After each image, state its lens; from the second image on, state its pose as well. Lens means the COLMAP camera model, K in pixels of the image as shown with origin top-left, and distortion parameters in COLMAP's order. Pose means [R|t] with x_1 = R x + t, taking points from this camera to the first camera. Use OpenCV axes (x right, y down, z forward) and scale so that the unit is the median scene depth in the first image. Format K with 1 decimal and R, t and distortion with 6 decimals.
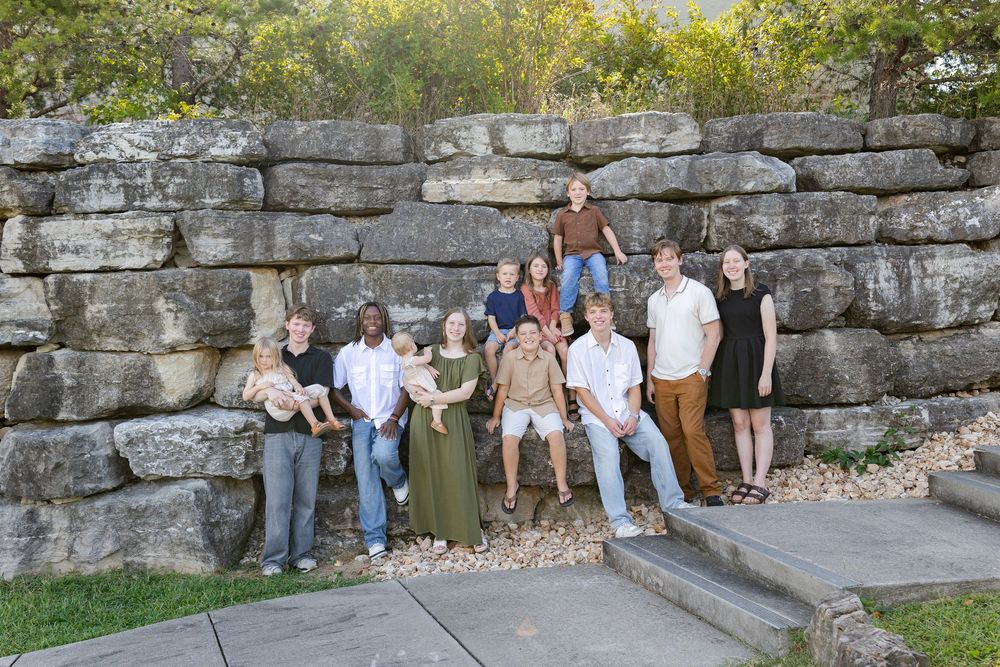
lens RADIAL K [[954.1, 0, 500.0], [0, 954.1, 333.5], [0, 0, 1]] dist [0.010876, -0.026665]
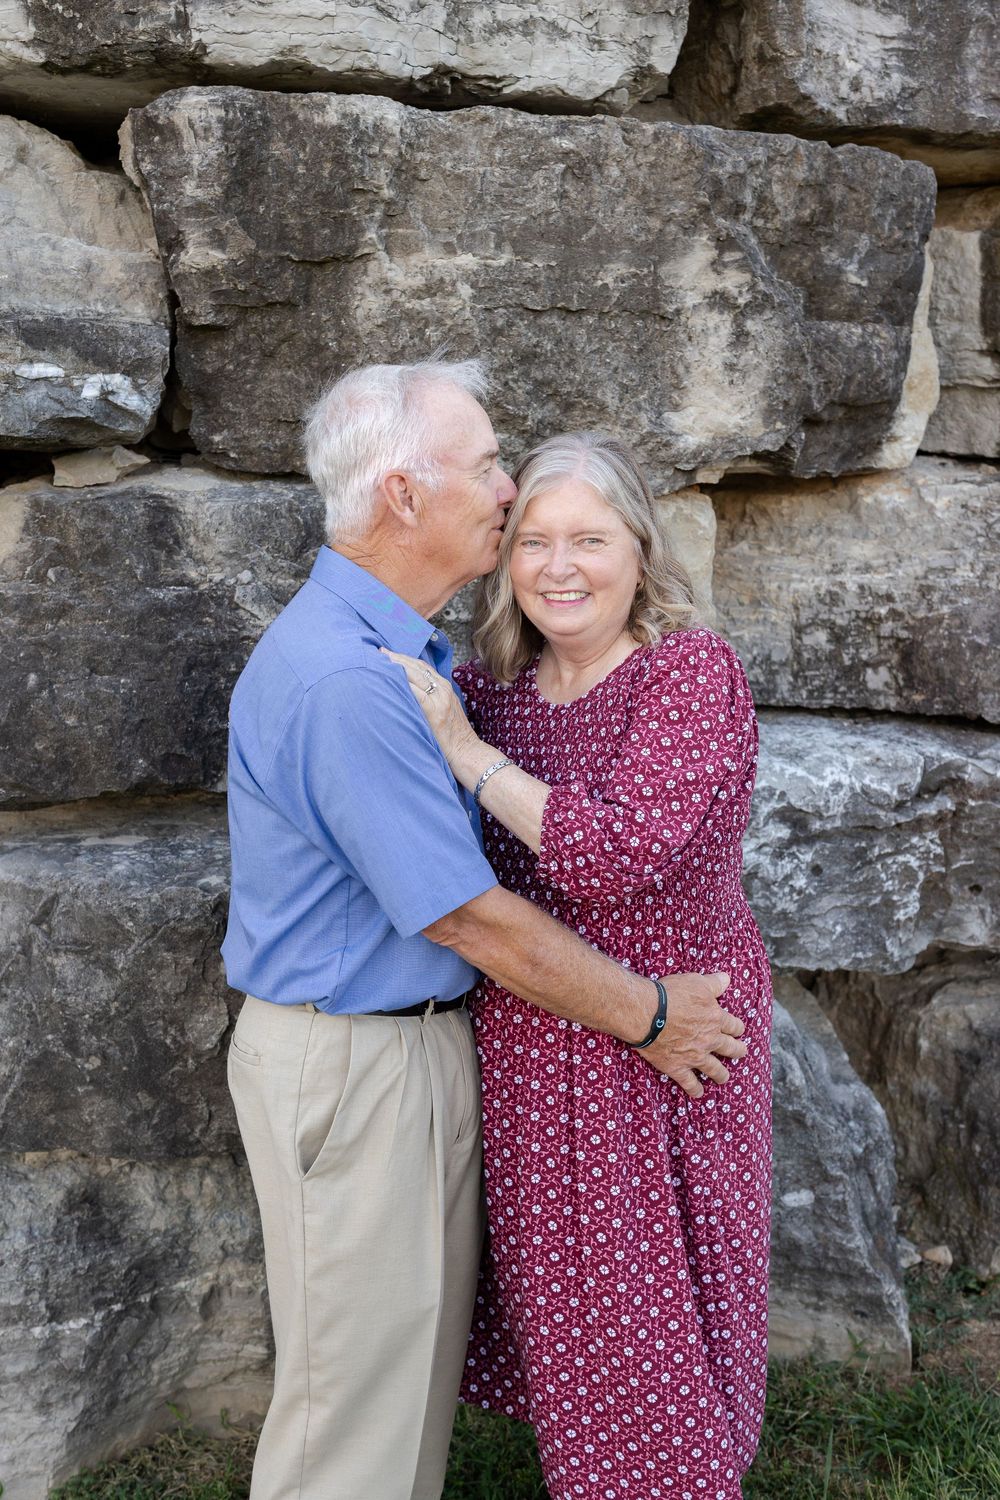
lens RADIAL K [[1431.1, 0, 505.3], [0, 1431.1, 739.6], [0, 0, 1]] dist [0.010876, -0.026665]
pose [[0.952511, -0.037336, 0.302207, -0.498975], [-0.006266, 0.989841, 0.142037, 0.031112], [-0.304440, -0.137186, 0.942601, 0.670522]]
